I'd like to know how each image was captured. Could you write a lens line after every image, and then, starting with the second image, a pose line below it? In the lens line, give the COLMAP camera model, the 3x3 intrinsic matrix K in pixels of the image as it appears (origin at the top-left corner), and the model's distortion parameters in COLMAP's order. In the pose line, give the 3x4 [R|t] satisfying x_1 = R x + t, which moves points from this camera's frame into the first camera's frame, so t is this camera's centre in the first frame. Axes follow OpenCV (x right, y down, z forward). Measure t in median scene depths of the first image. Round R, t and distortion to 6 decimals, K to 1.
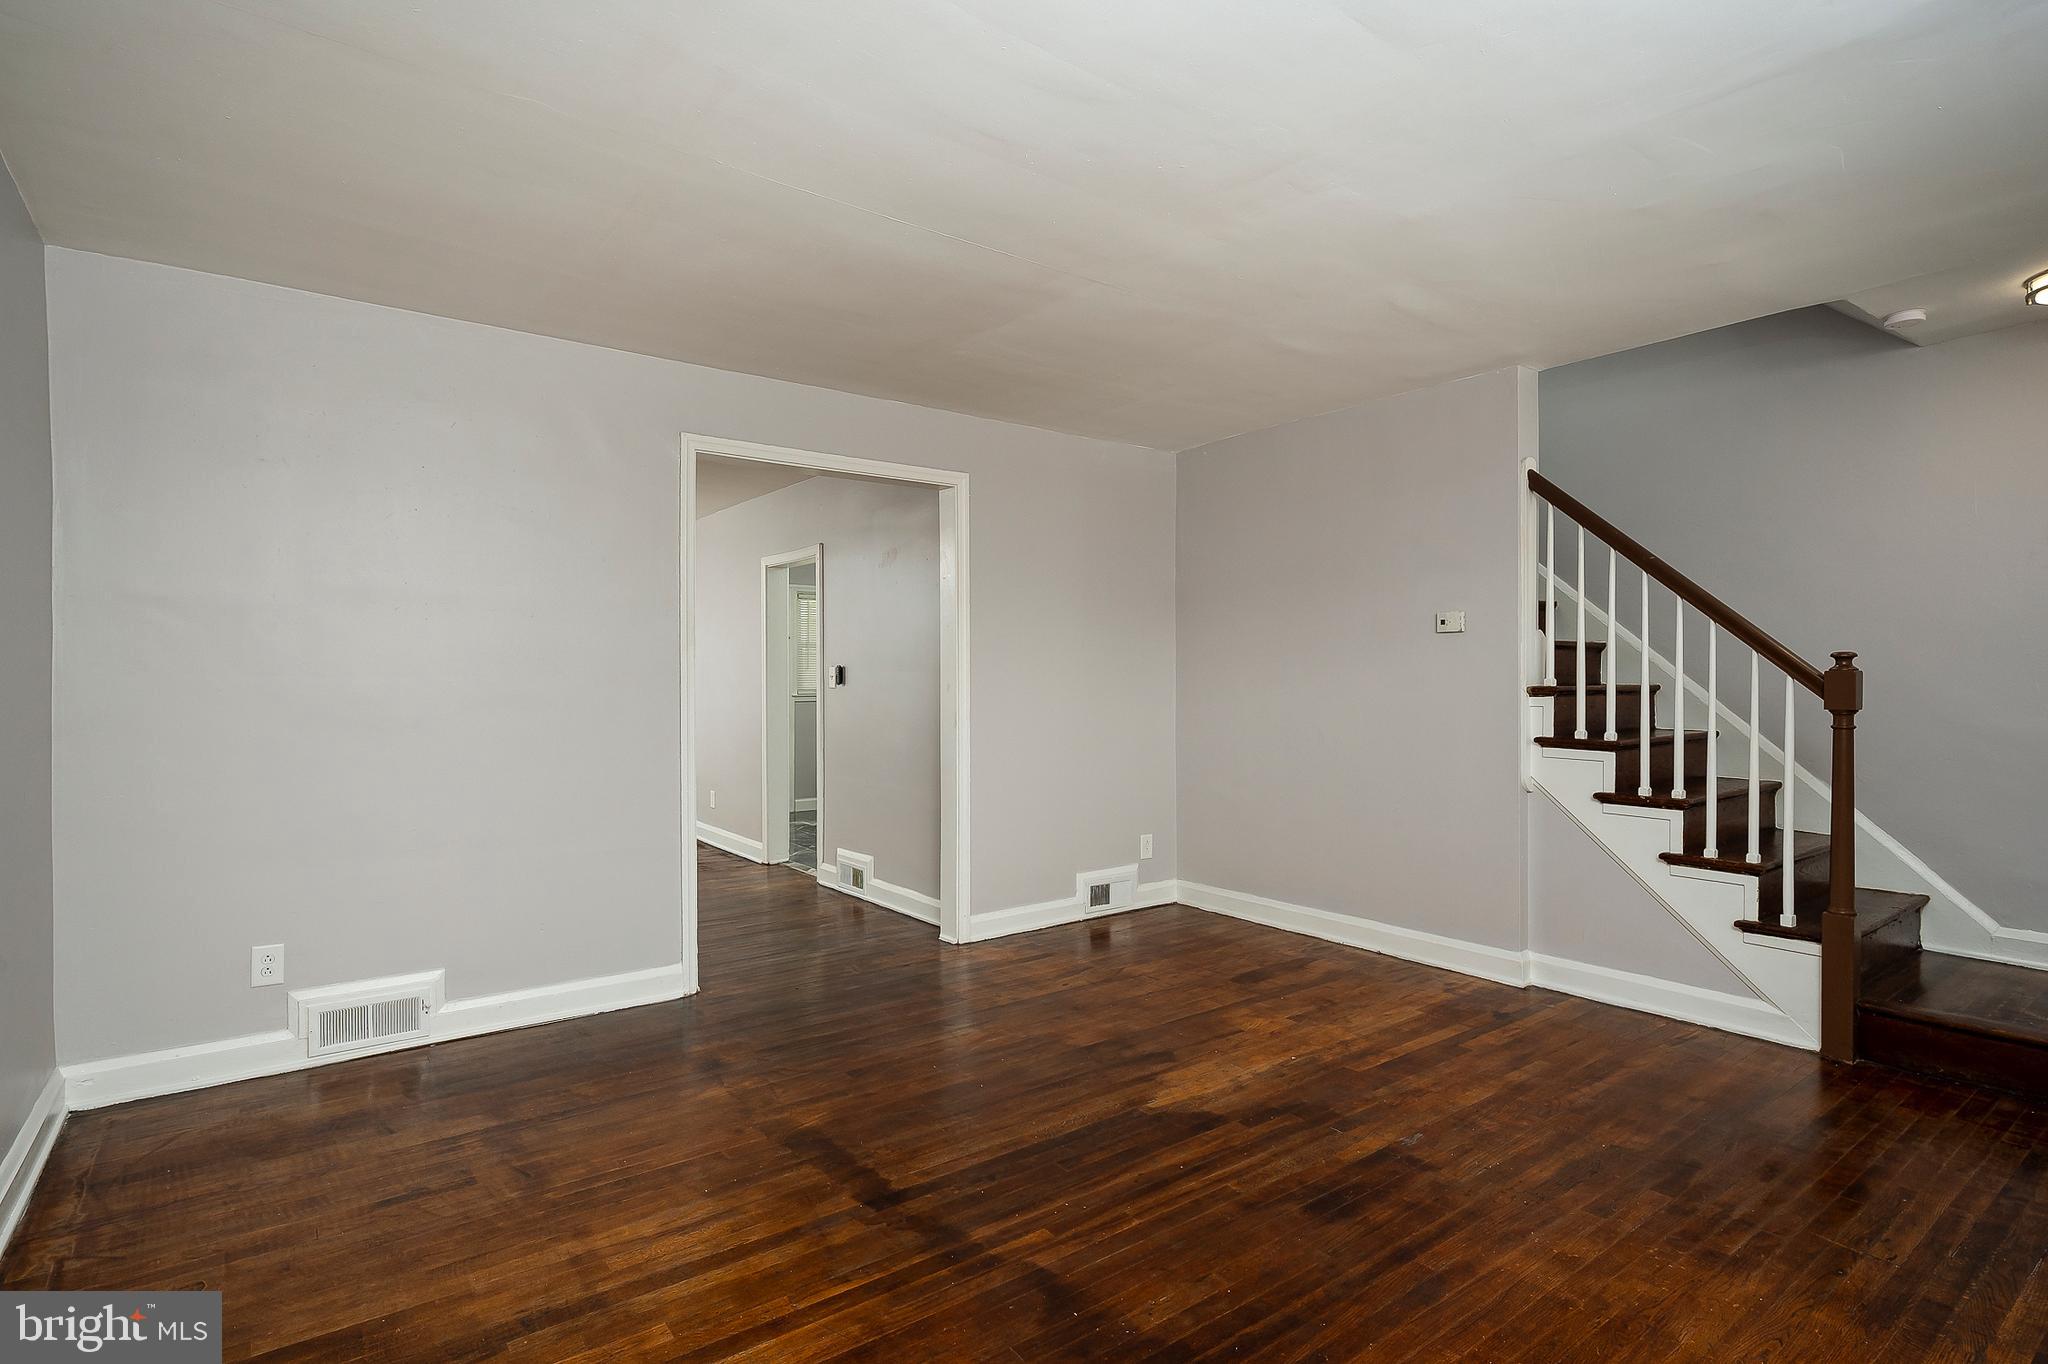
lens RADIAL K [[1031.0, 0, 1020.4], [0, 1031.0, 681.2], [0, 0, 1]] dist [0.000635, -0.000418]
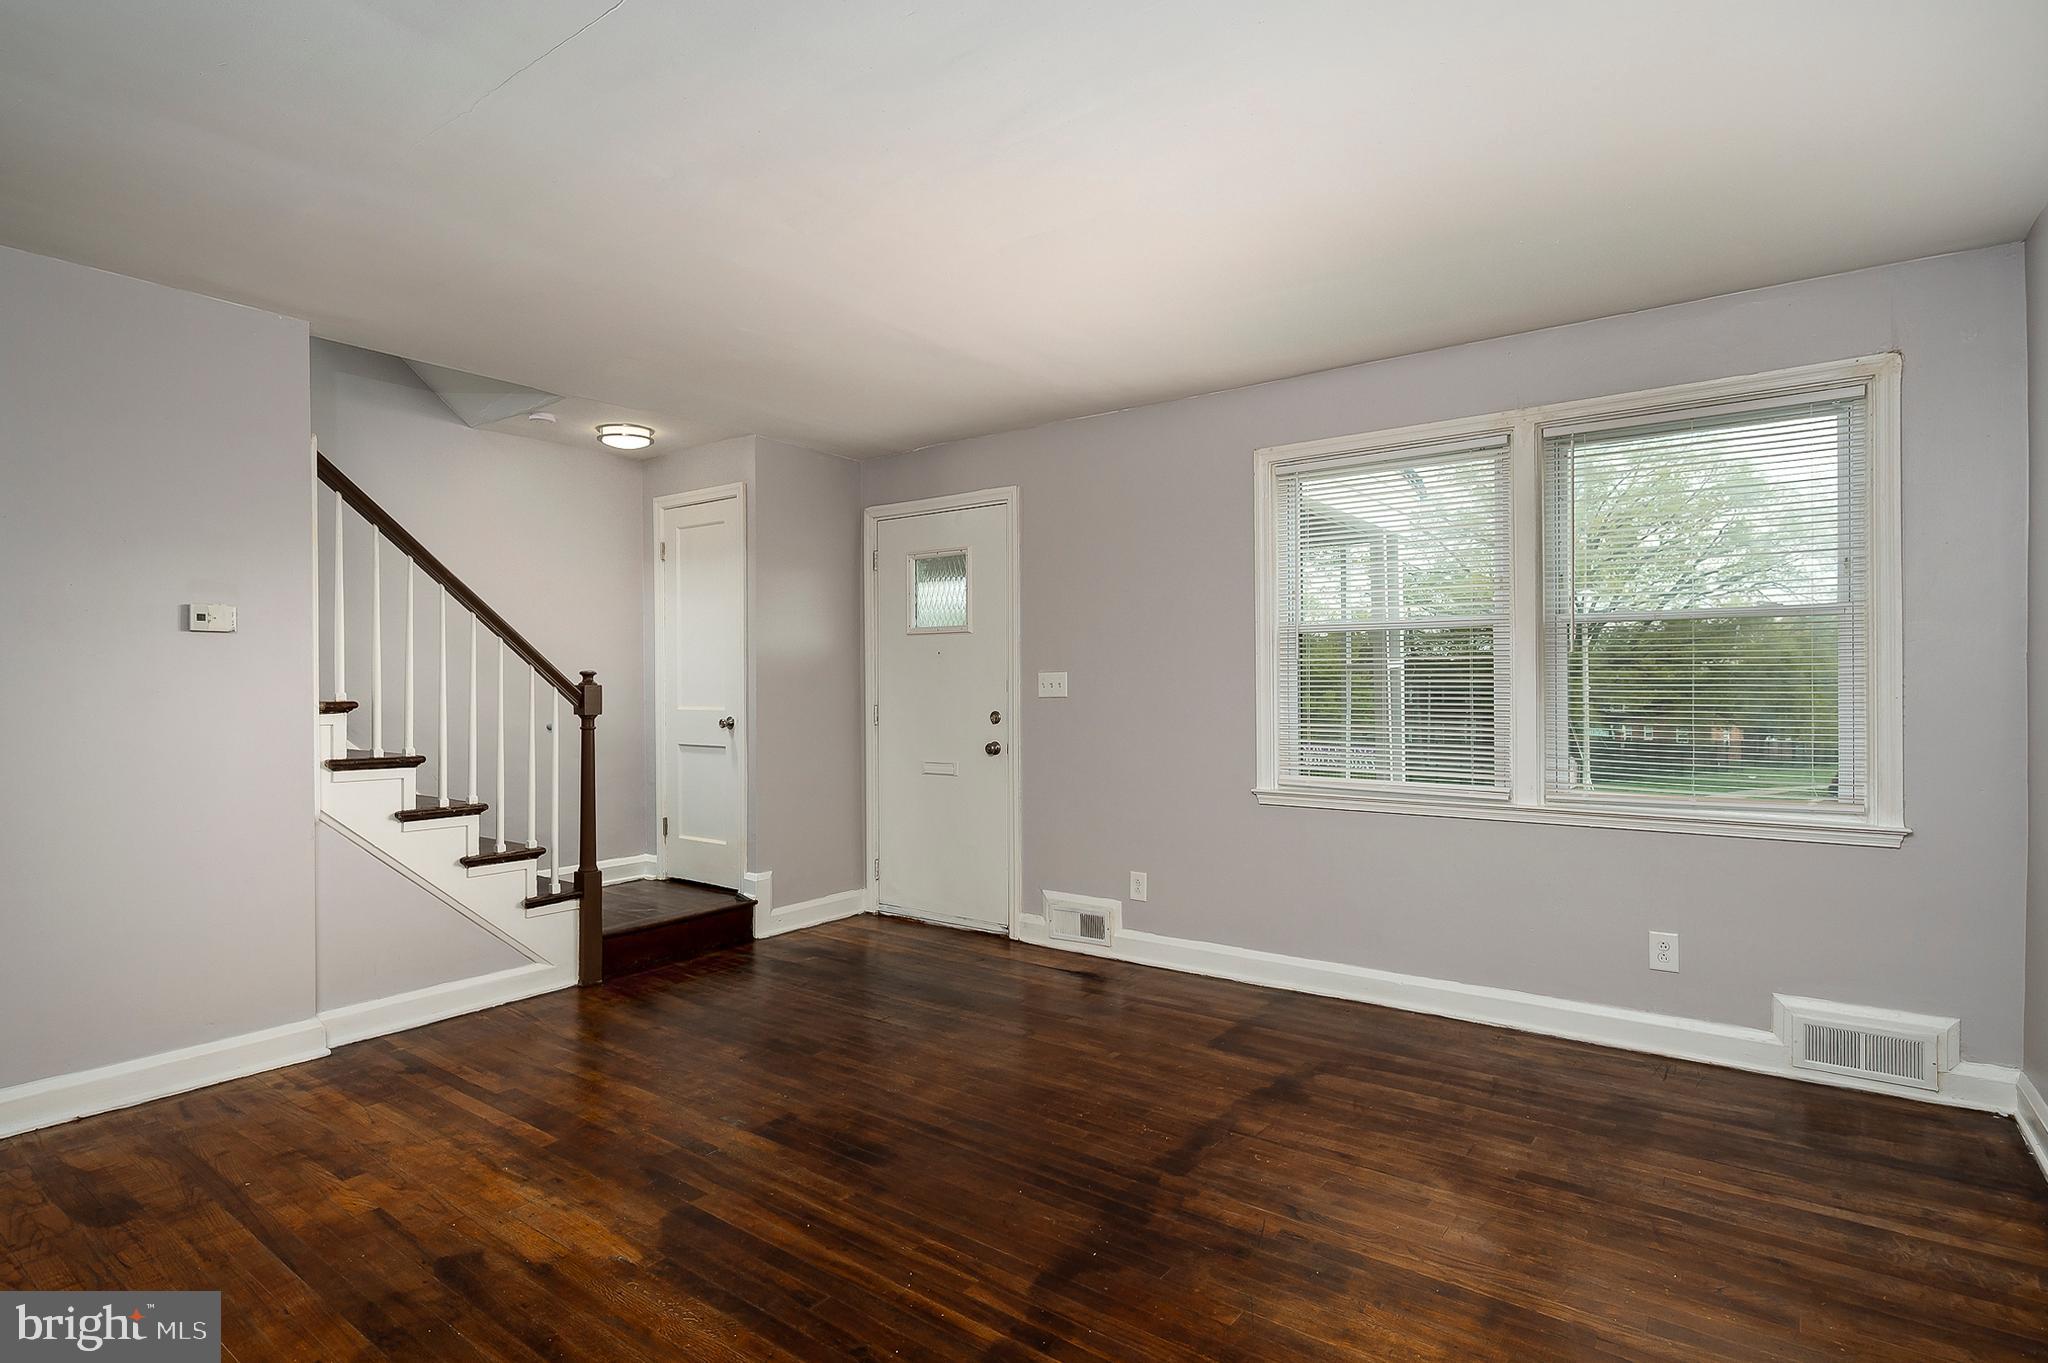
lens RADIAL K [[1031.0, 0, 1020.4], [0, 1031.0, 680.7], [0, 0, 1]] dist [0.000635, -0.000418]
pose [[-0.297945, 0.008610, 0.954544, -0.608249], [0.008139, 0.999946, -0.006479, -0.002770], [-0.954548, 0.005838, -0.297999, 0.856150]]
